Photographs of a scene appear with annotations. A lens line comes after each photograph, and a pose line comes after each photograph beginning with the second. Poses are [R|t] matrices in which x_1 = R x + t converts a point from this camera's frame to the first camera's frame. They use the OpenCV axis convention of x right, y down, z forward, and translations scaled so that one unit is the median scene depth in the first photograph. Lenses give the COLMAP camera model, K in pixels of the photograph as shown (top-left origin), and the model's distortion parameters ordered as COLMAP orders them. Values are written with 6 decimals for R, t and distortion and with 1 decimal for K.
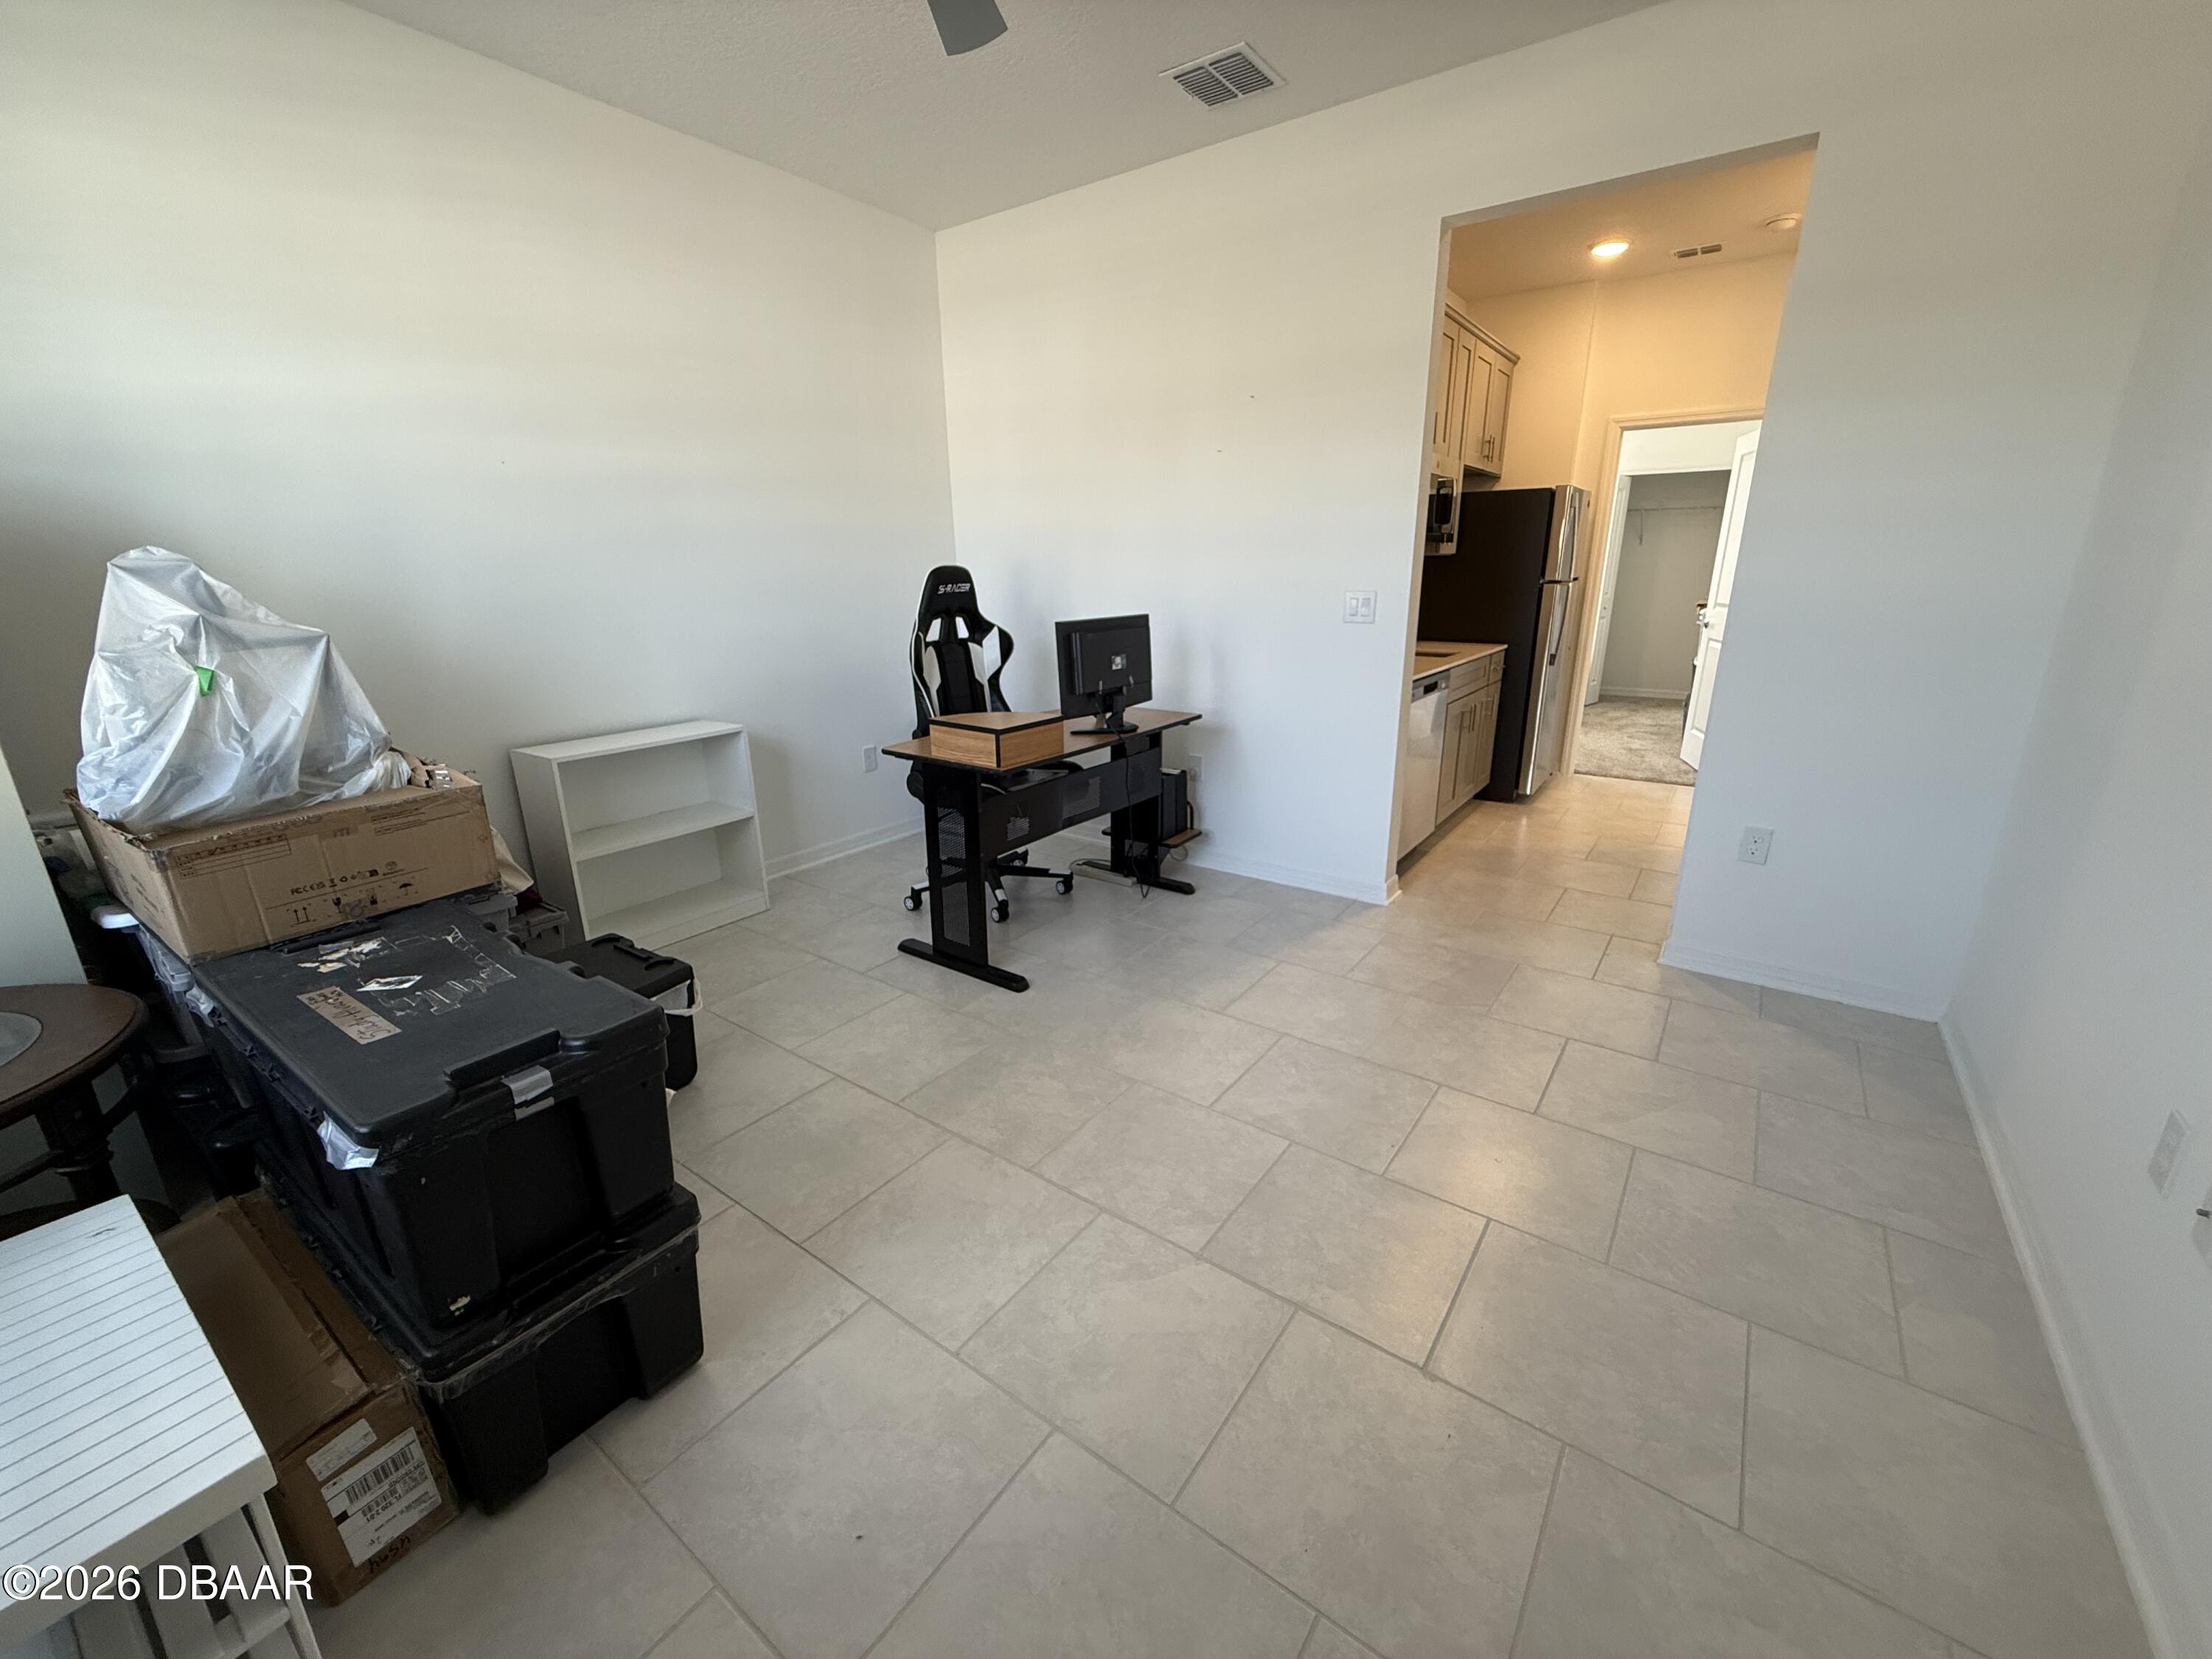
lens RADIAL K [[884.9, 0, 1104.6], [0, 884.9, 828.1], [0, 0, 1]] dist [-0.001761, -0.000282]
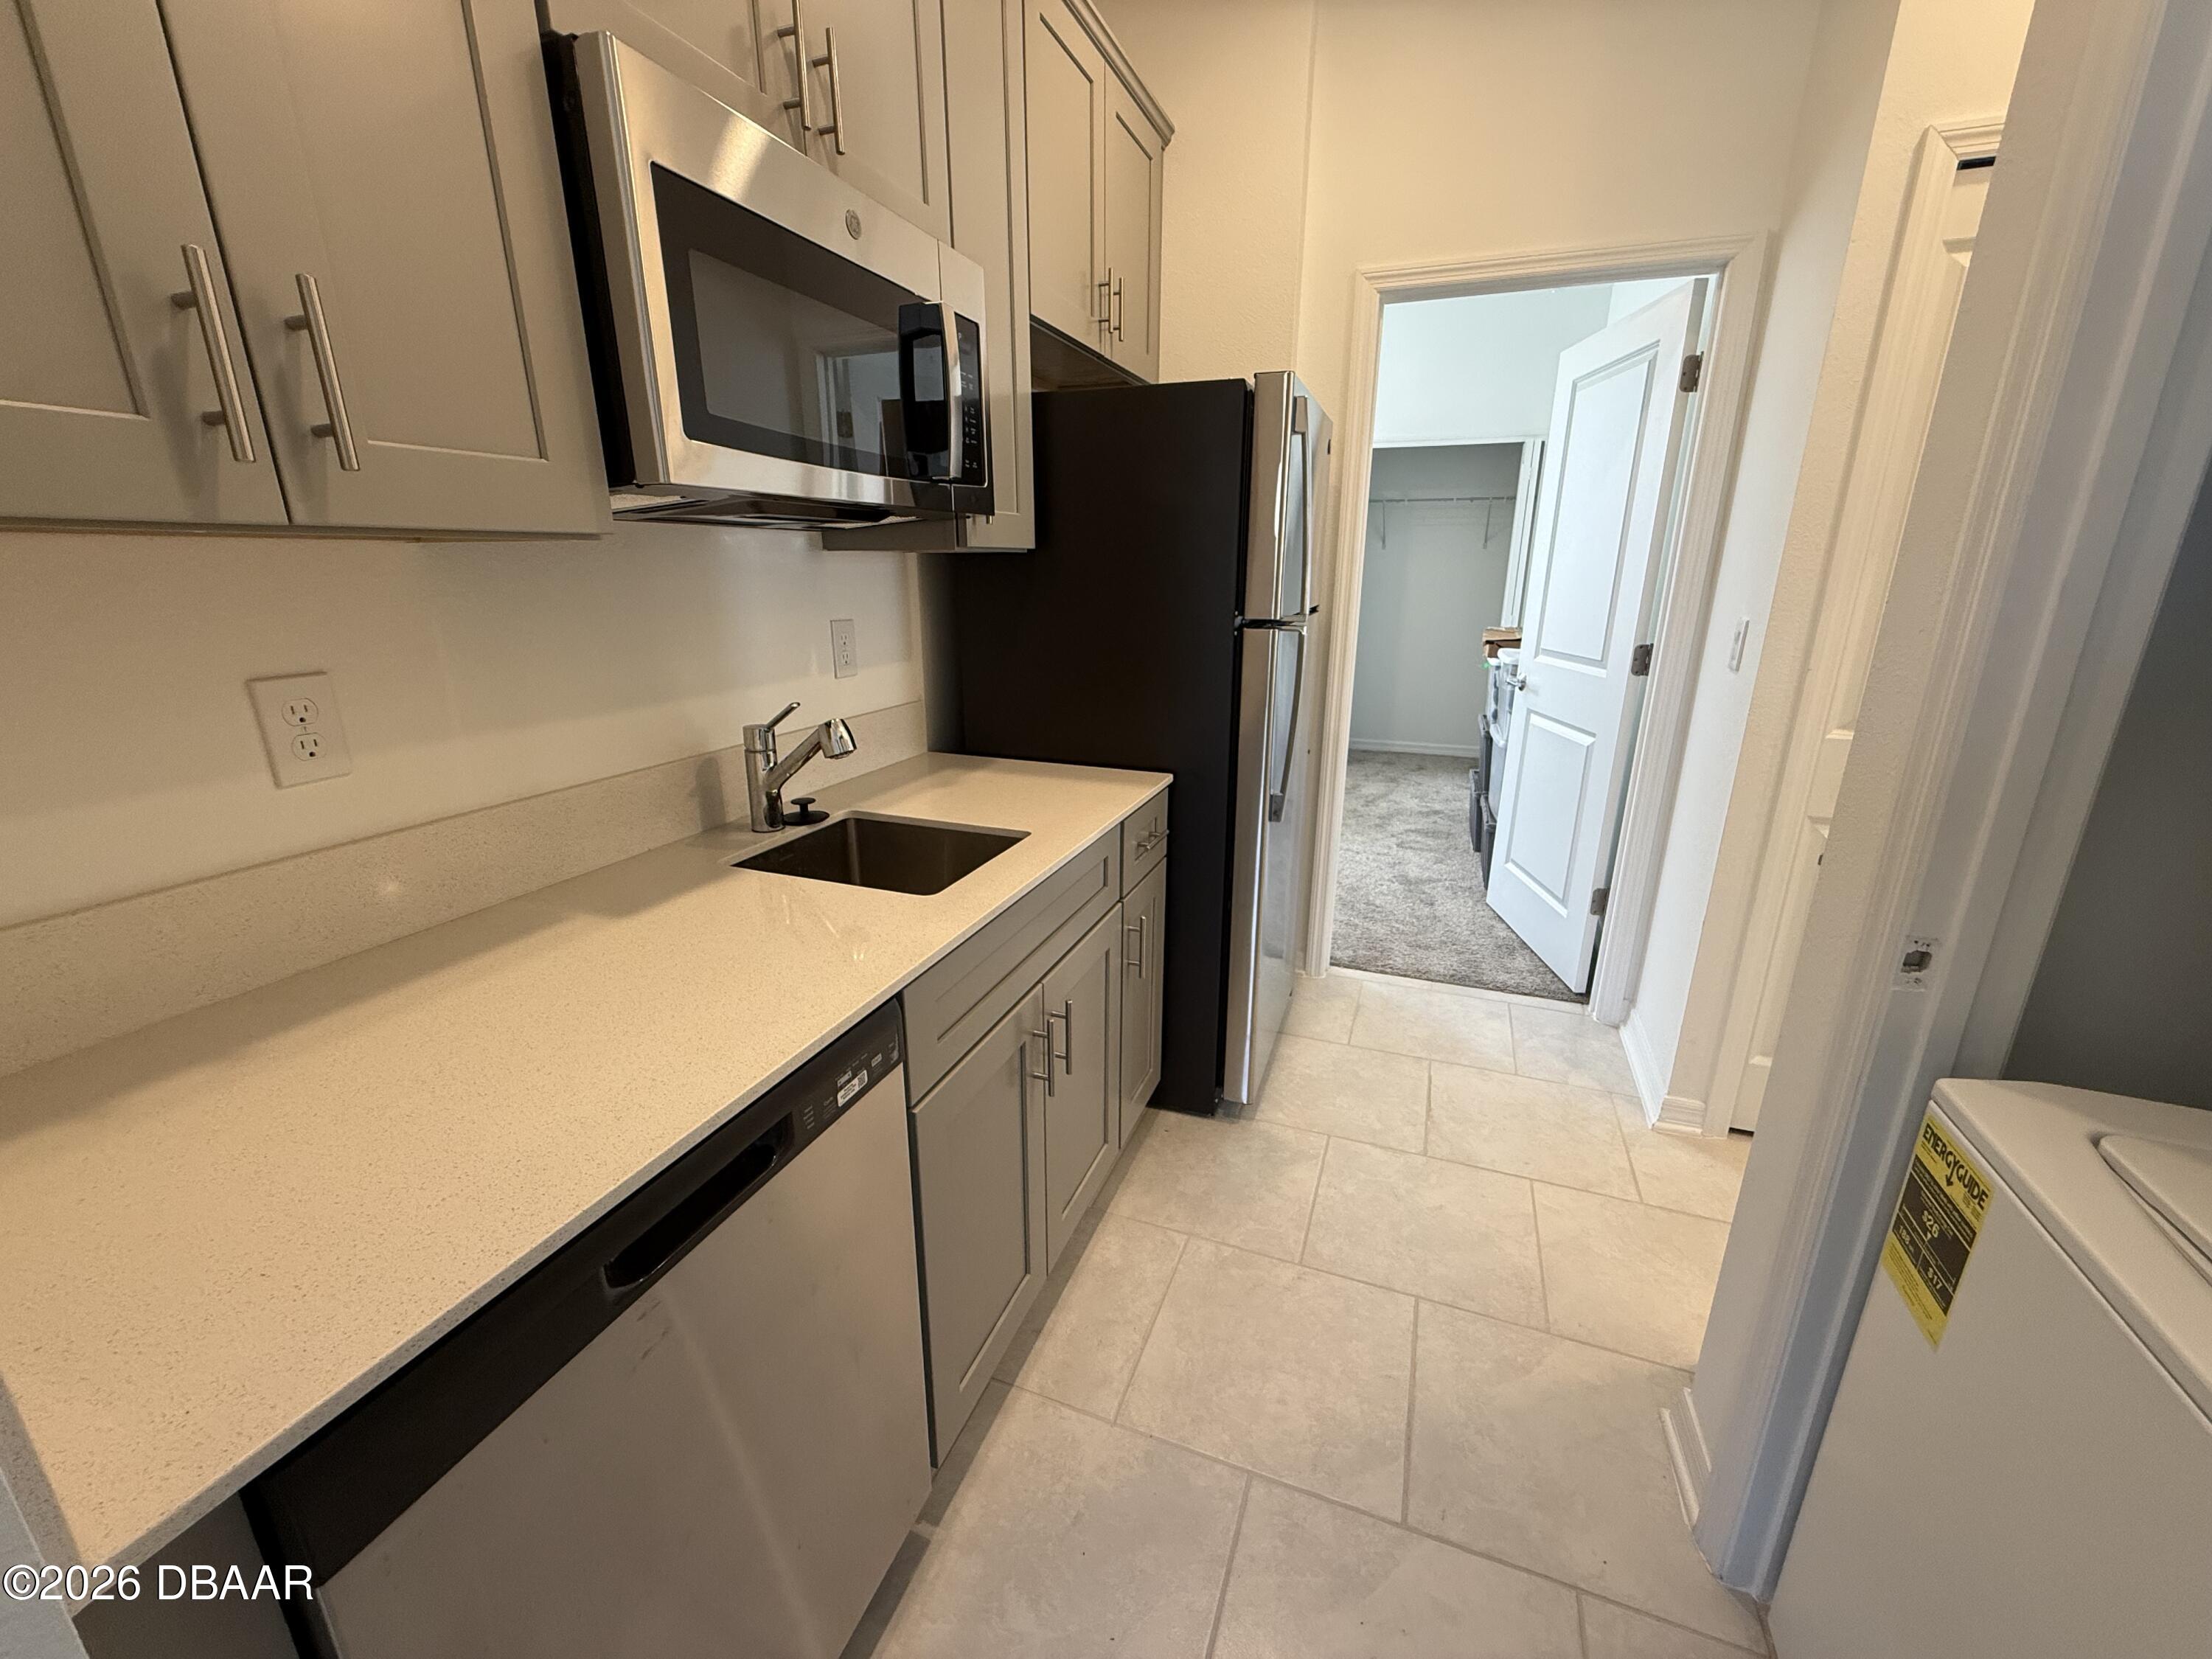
lens RADIAL K [[884.9, 0, 1106.6], [0, 884.9, 834.0], [0, 0, 1]] dist [-0.001761, -0.000282]
pose [[0.965234, -0.061946, 0.253941, 0.306693], [0.061683, 0.998055, 0.009006, -0.177956], [-0.254005, 0.006971, 0.967178, 0.587283]]
